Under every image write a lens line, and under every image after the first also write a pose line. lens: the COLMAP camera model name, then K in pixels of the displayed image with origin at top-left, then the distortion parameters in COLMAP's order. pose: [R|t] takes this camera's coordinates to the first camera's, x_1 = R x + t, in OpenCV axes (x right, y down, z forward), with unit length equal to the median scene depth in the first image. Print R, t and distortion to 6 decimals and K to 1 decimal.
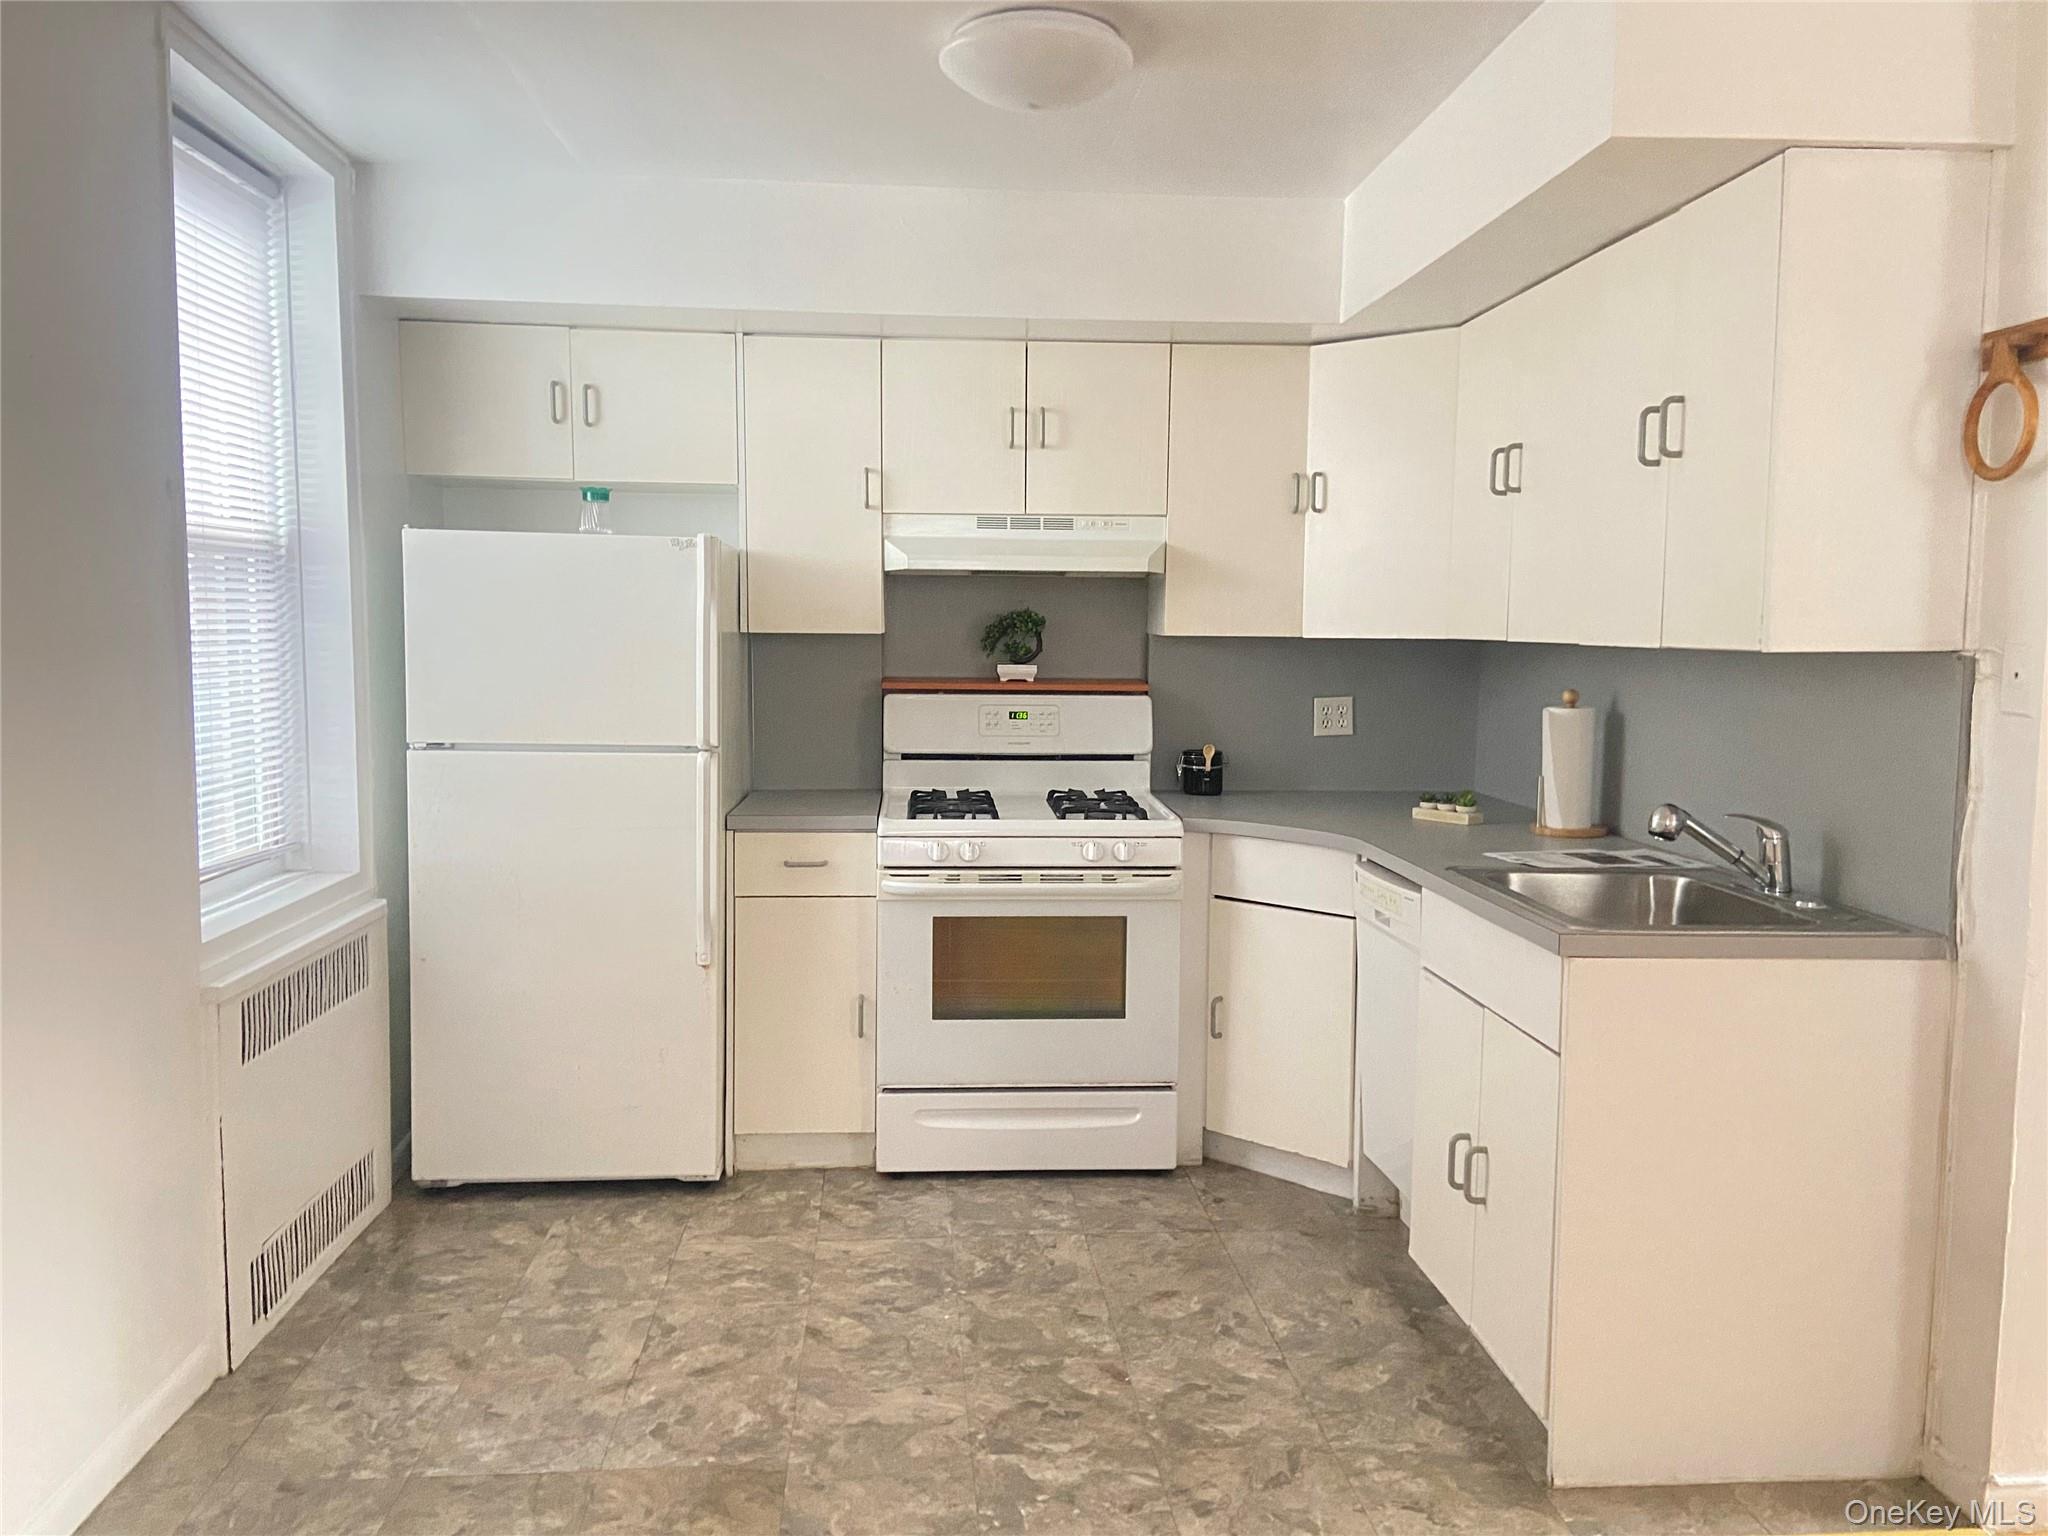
lens RADIAL K [[1561.2, 0, 1018.6], [0, 1561.2, 760.6], [0, 0, 1]] dist [0.140866, -0.186241]
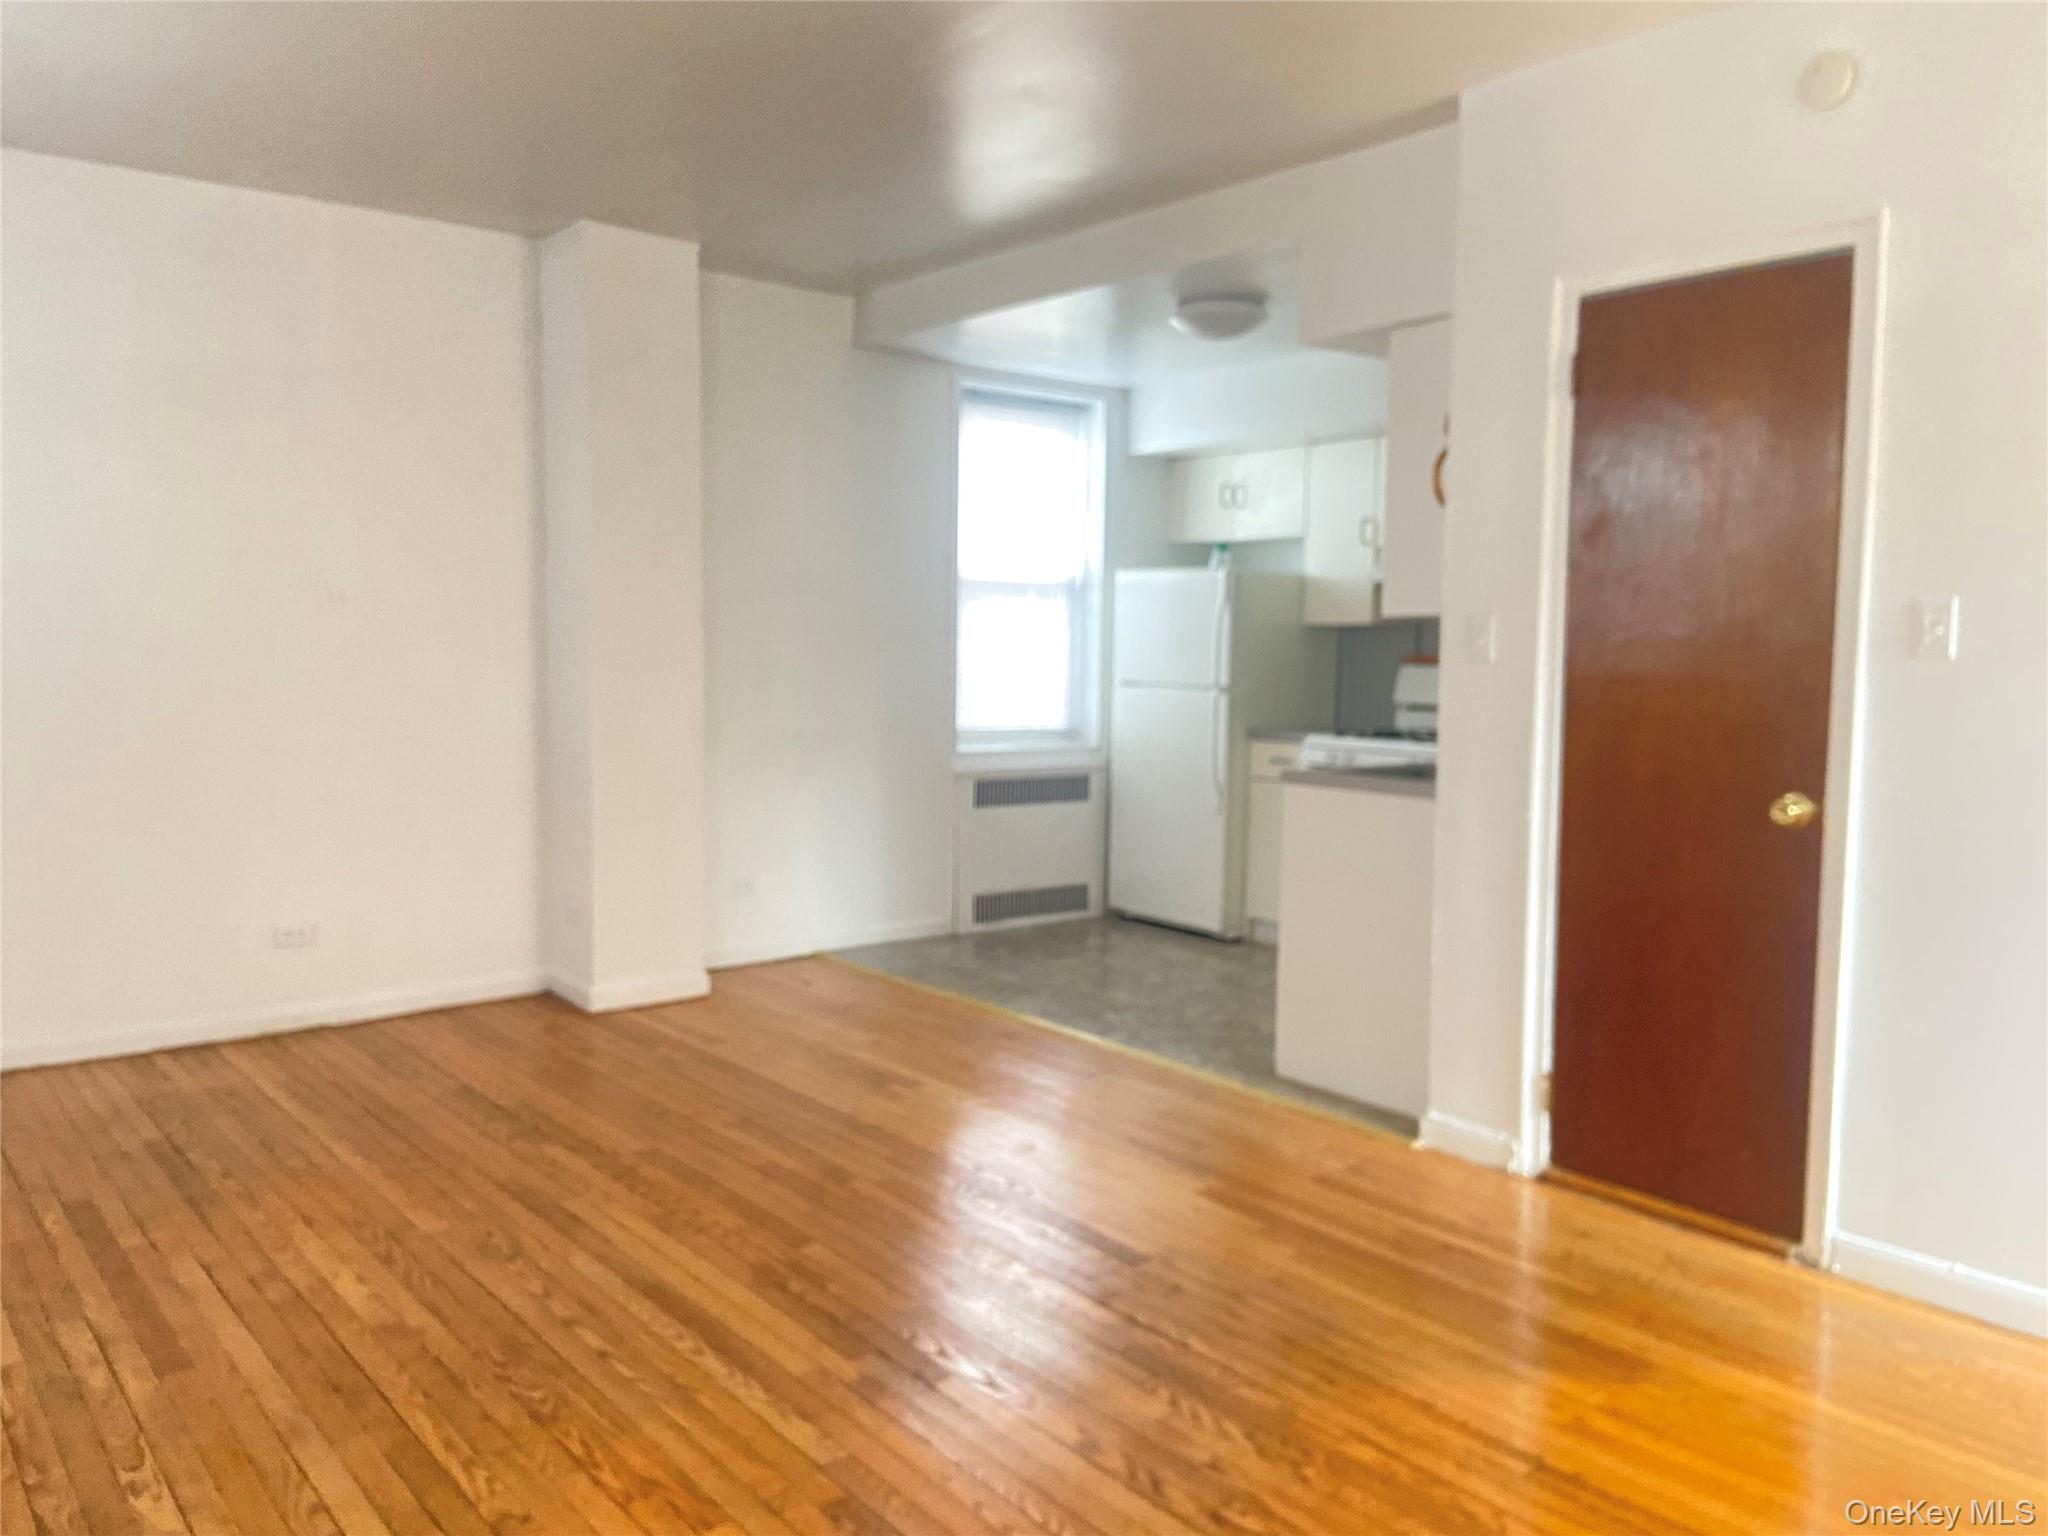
lens RADIAL K [[1561.2, 0, 1018.6], [0, 1561.2, 760.6], [0, 0, 1]] dist [0.140866, -0.186241]
pose [[0.565743, 0.055265, -0.822728, 1.131840], [-0.074195, 0.997116, 0.015959, 0.062021], [0.821237, 0.052014, 0.568212, -0.196909]]
